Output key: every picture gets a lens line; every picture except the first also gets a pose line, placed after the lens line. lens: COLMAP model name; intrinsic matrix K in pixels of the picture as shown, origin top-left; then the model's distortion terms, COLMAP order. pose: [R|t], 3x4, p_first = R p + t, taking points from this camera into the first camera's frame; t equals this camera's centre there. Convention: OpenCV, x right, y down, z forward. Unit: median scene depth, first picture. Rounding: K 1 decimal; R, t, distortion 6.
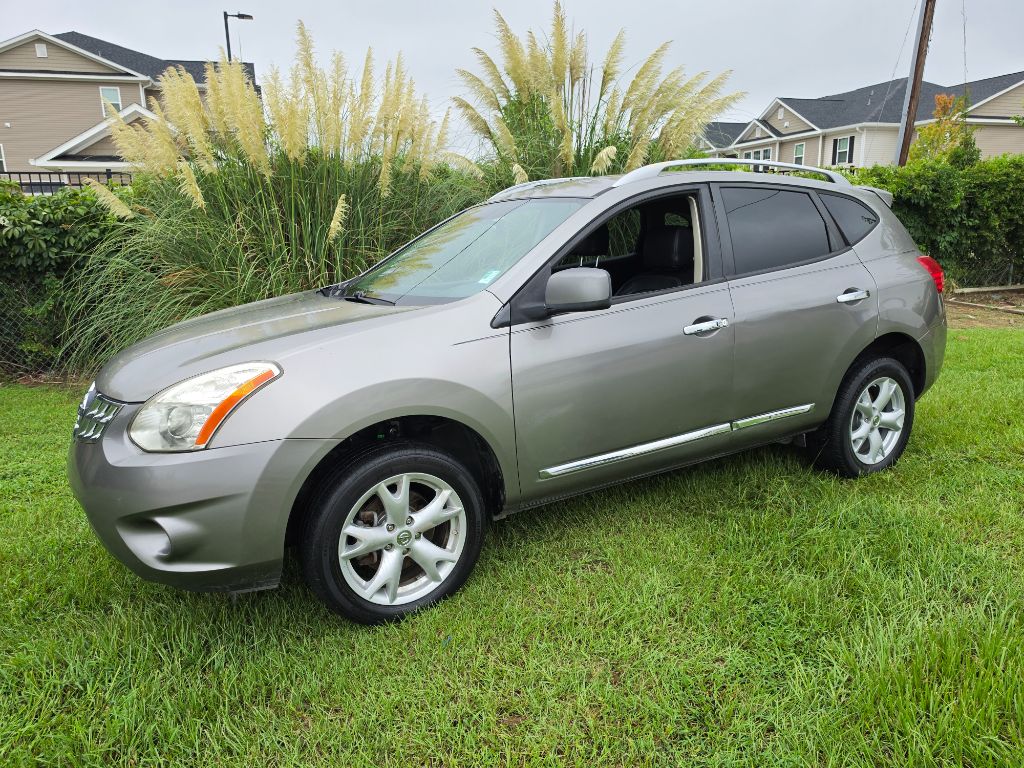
lens RADIAL K [[712.7, 0, 516.1], [0, 712.7, 391.9], [0, 0, 1]] dist [0.038042, -0.046030]
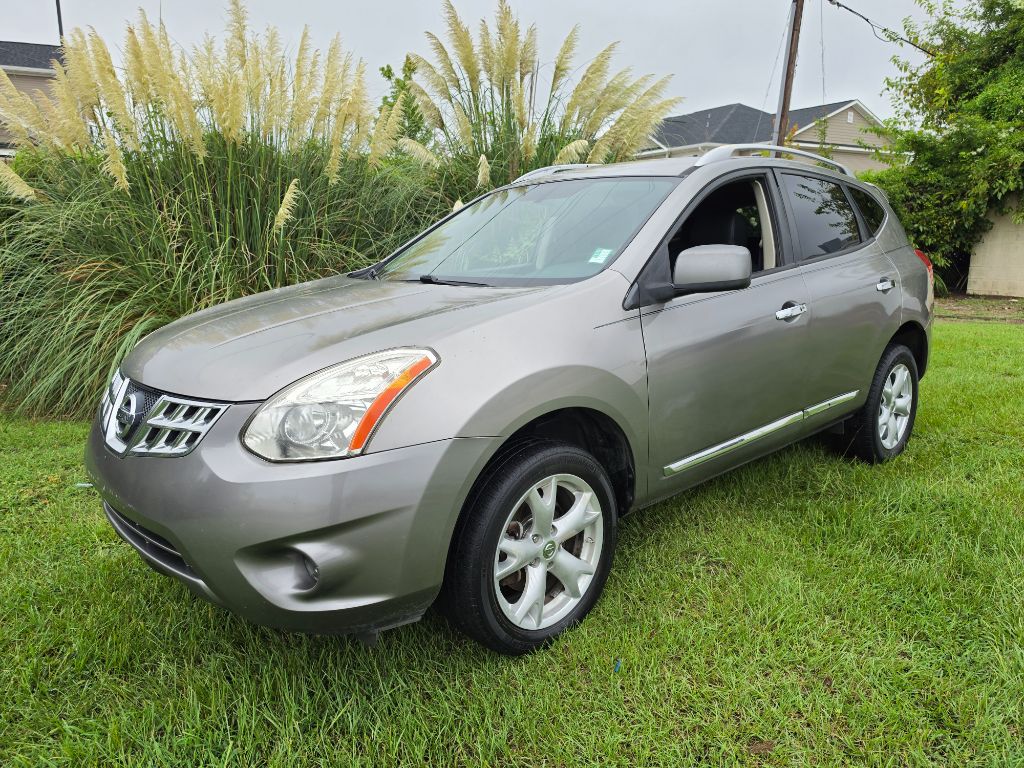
lens RADIAL K [[712.7, 0, 517.9], [0, 712.7, 379.4], [0, 0, 1]] dist [0.038042, -0.046030]
pose [[0.978646, -0.023550, 0.204198, -0.150155], [0.029273, 0.999258, -0.025046, 0.007198], [-0.203457, 0.030489, 0.978609, 0.061084]]
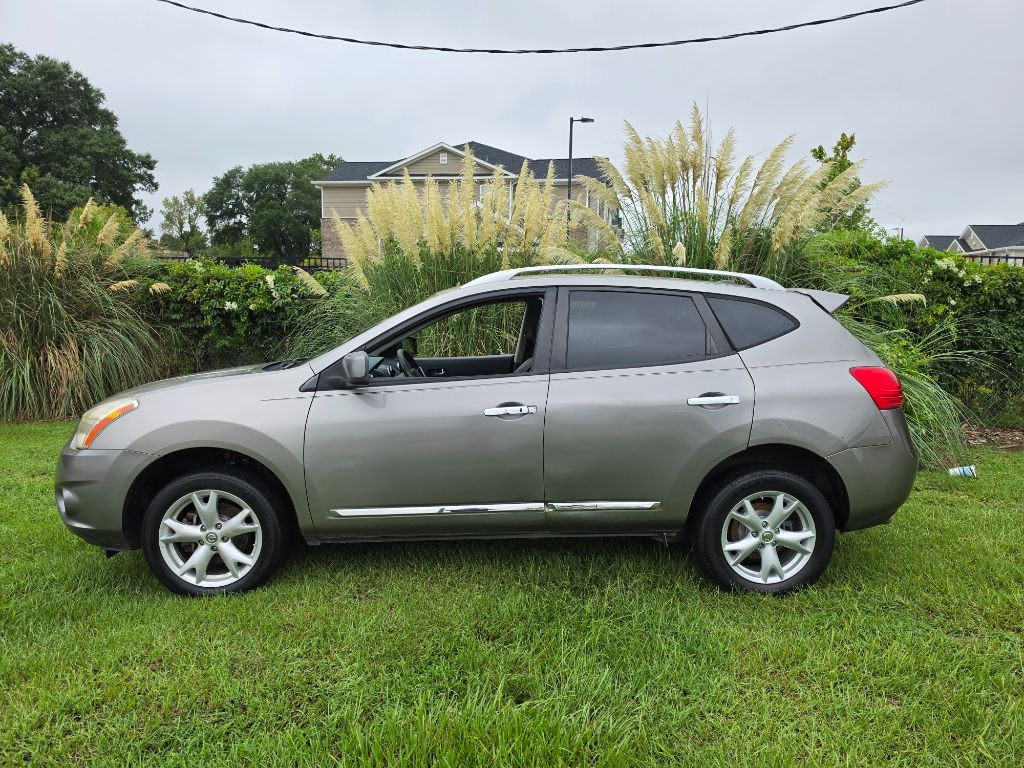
lens RADIAL K [[712.7, 0, 522.8], [0, 712.7, 387.0], [0, 0, 1]] dist [0.038042, -0.046030]
pose [[0.885248, 0.088151, -0.456690, 0.396041], [-0.137259, 0.987660, -0.075423, -0.023713], [0.444405, 0.129453, 0.886423, 0.005310]]
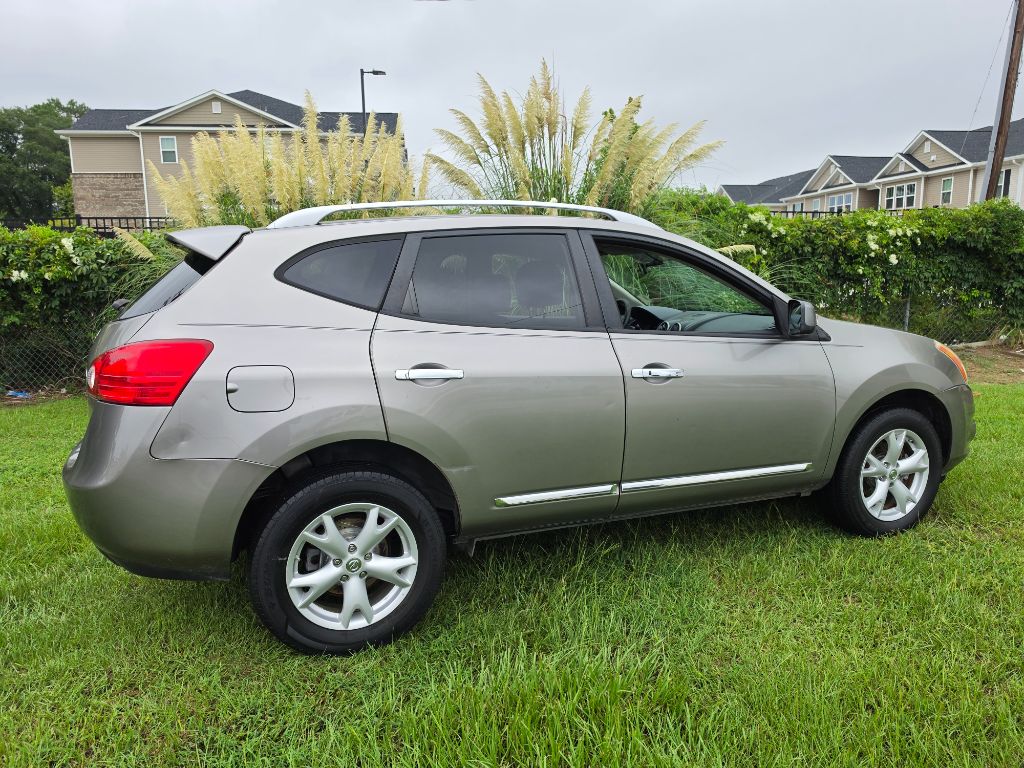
lens RADIAL K [[712.7, 0, 516.0], [0, 712.7, 379.0], [0, 0, 1]] dist [0.038042, -0.046030]
pose [[0.980149, 0.040710, -0.194038, 0.275461], [-0.052942, 0.996896, -0.058278, -0.009403], [0.191063, 0.067394, 0.979262, -0.028365]]
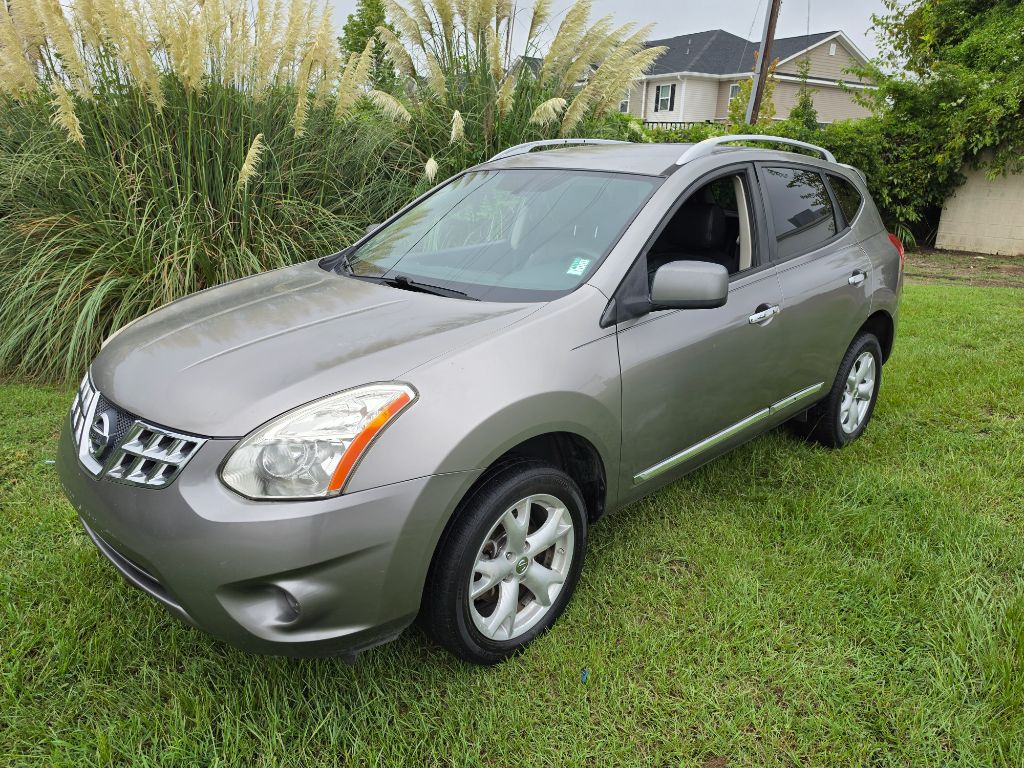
lens RADIAL K [[712.7, 0, 513.4], [0, 712.7, 390.0], [0, 0, 1]] dist [0.038042, -0.046030]
pose [[0.970538, -0.031168, 0.238923, -0.153746], [0.010560, 0.996147, 0.087056, -0.038651], [-0.240716, -0.081968, 0.967128, 0.060691]]
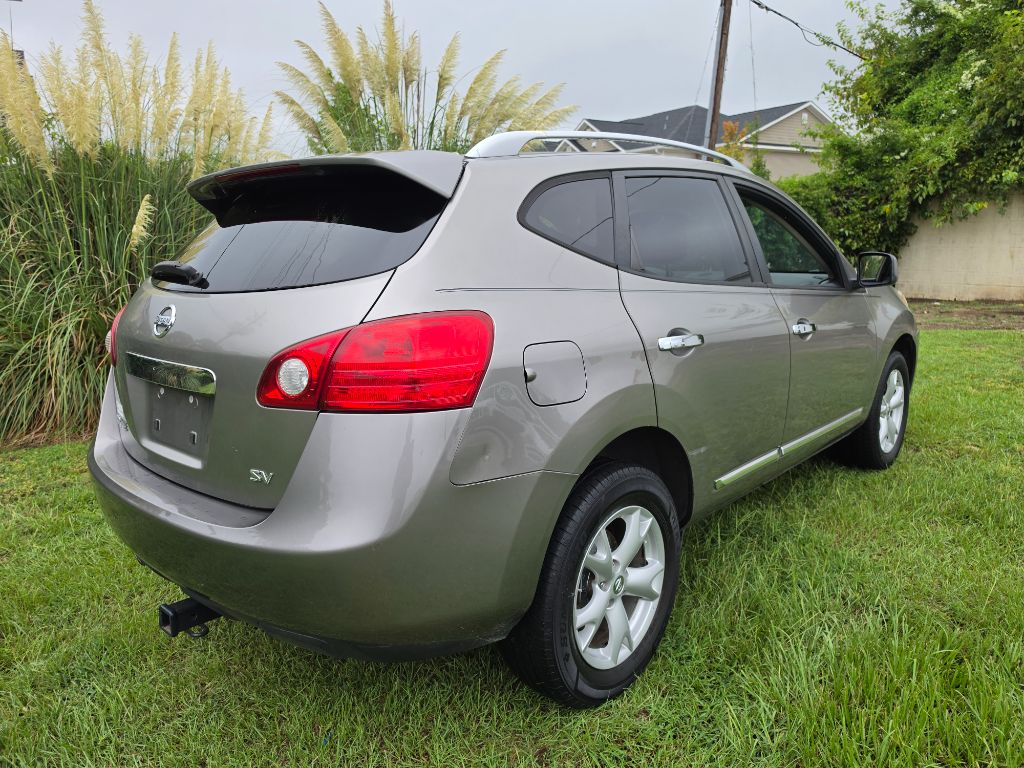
lens RADIAL K [[712.7, 0, 519.3], [0, 712.7, 384.6], [0, 0, 1]] dist [0.038042, -0.046030]
pose [[0.969819, -0.040723, 0.240401, -0.023520], [0.046531, 0.998745, -0.018533, -0.010160], [-0.239345, 0.029160, 0.970497, 0.054668]]
